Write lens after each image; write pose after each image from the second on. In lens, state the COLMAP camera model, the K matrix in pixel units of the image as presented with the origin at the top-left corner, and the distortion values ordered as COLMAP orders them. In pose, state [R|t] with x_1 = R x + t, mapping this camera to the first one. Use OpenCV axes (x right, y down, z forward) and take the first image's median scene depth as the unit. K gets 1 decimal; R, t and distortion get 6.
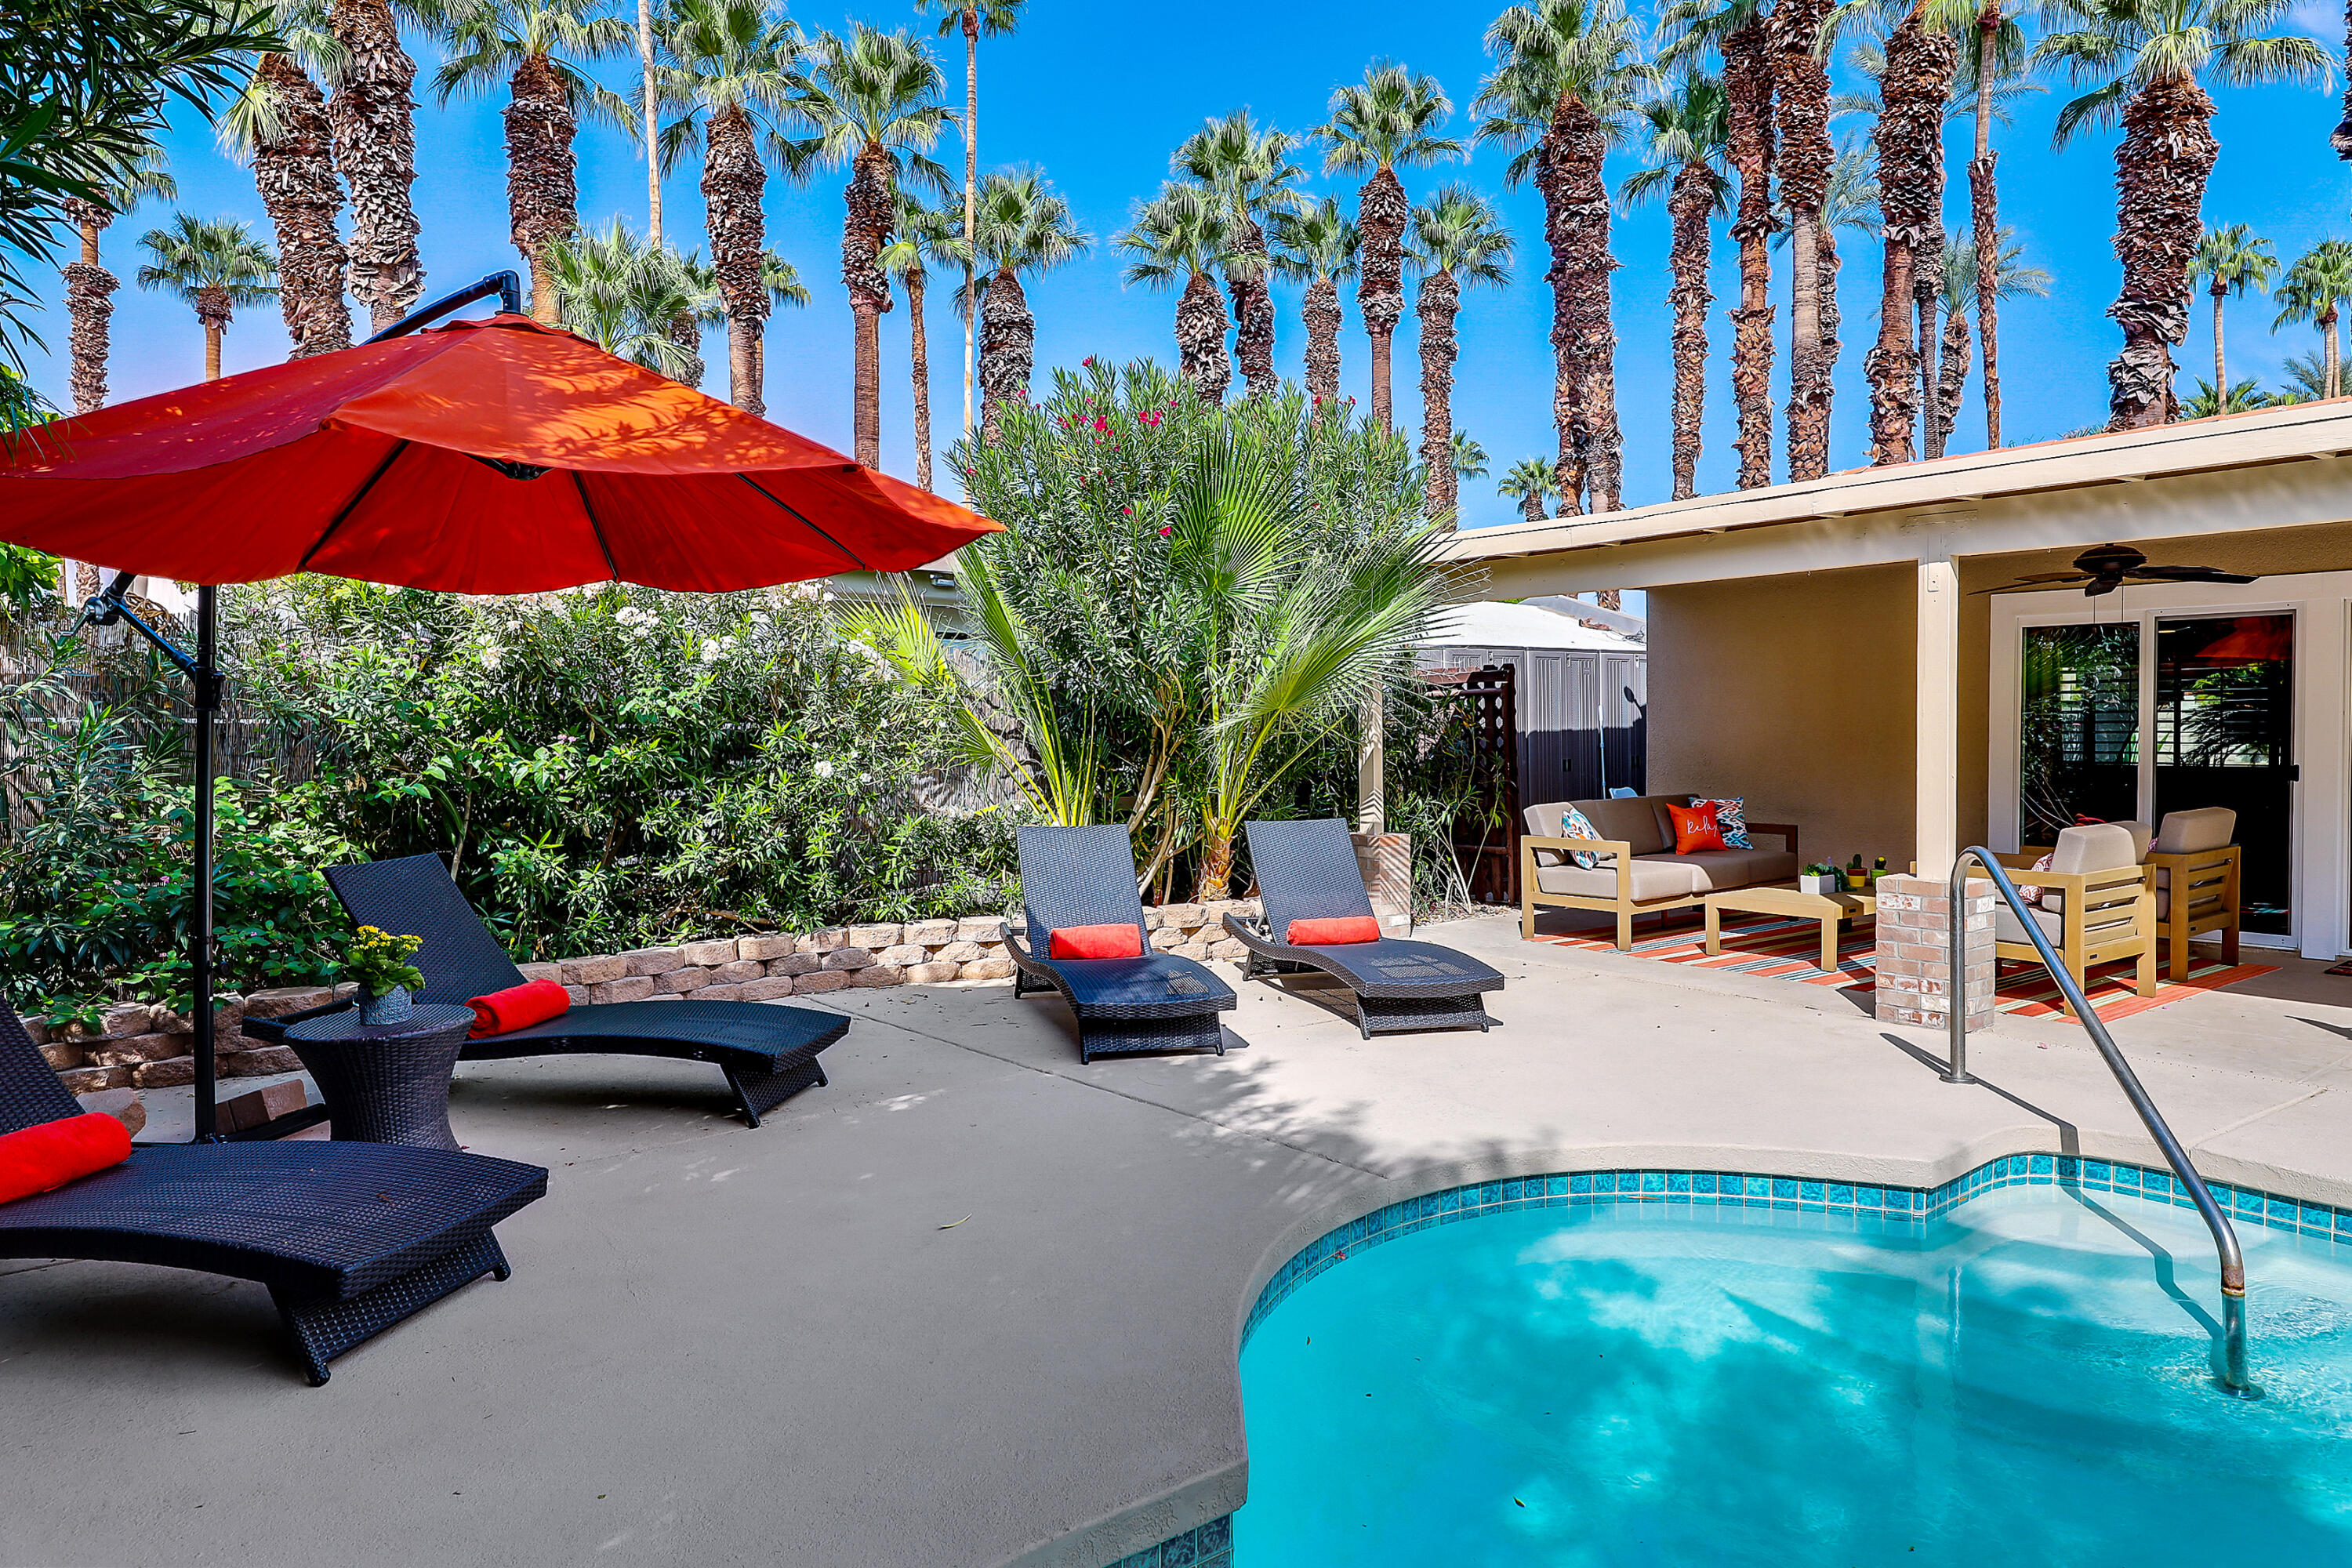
lens RADIAL K [[1405.0, 0, 1198.8], [0, 1405.0, 771.5], [0, 0, 1]] dist [0.012478, 0.002231]
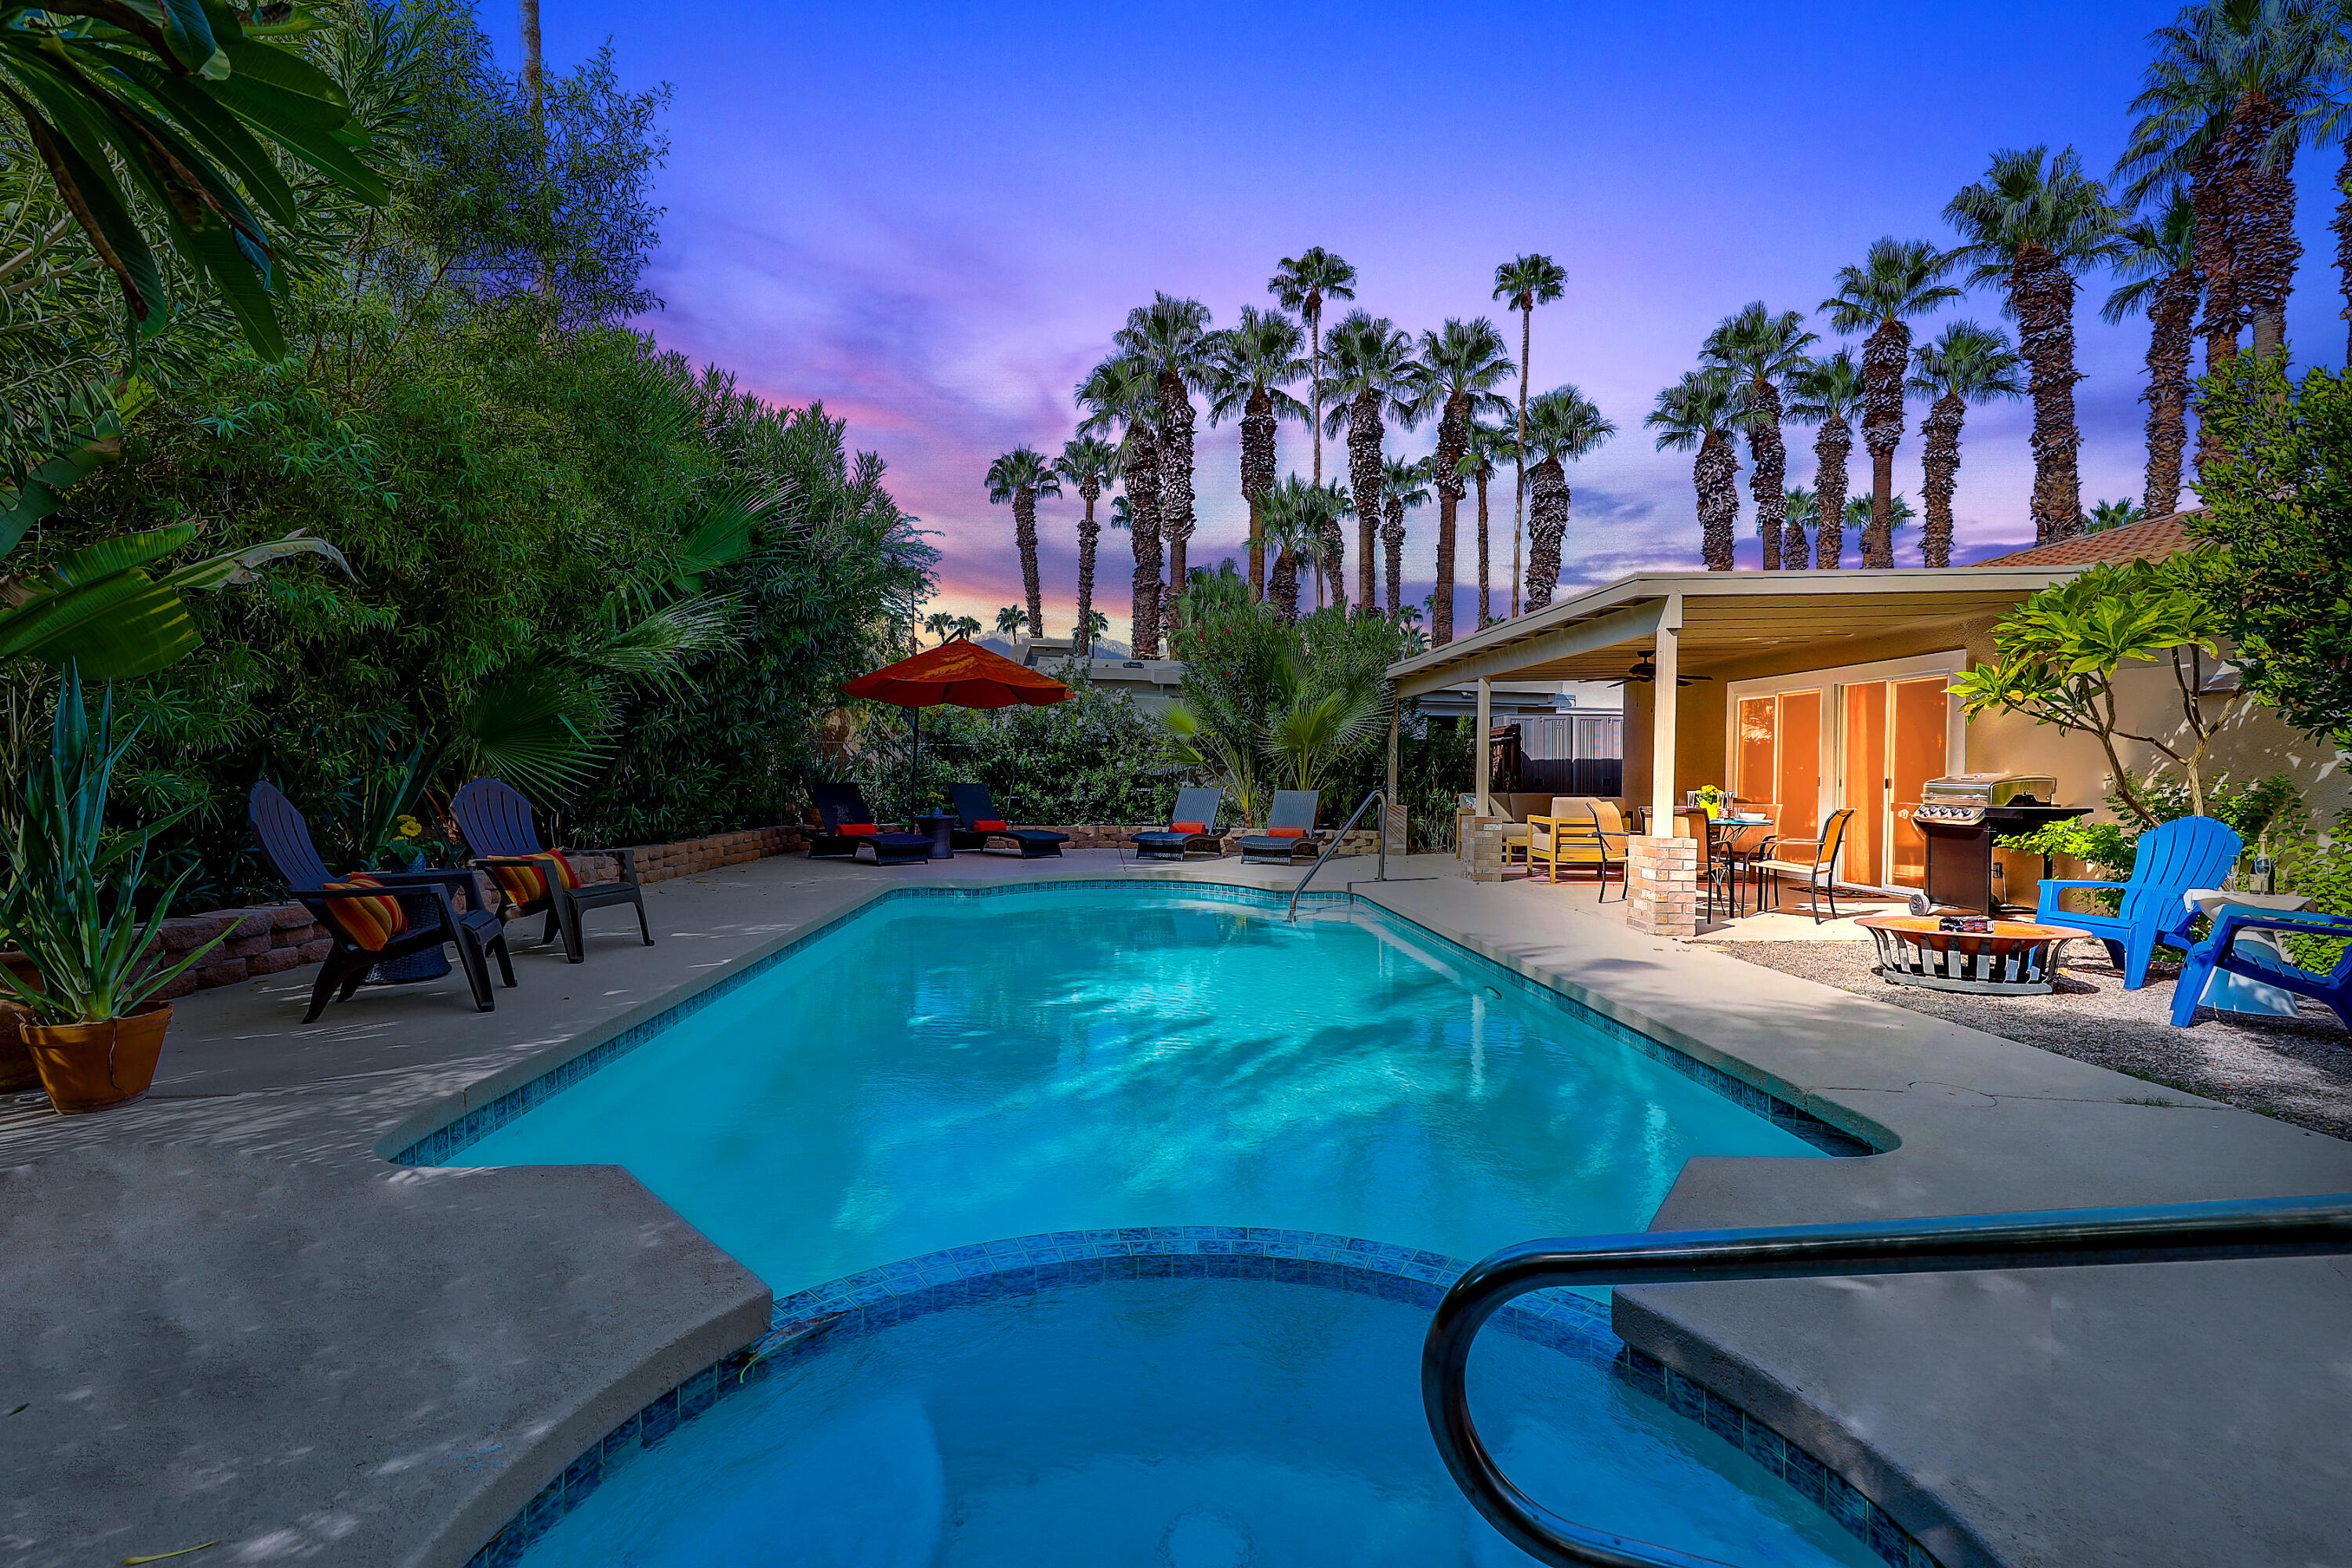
lens RADIAL K [[1075.0, 0, 1169.5], [0, 1075.0, 767.9], [0, 0, 1]] dist [0.010608, -0.004233]
pose [[0.814454, 0.015323, -0.580026, 0.259955], [-0.038450, 0.998879, -0.027602, 0.015041], [0.578953, 0.044783, 0.814130, -0.165811]]
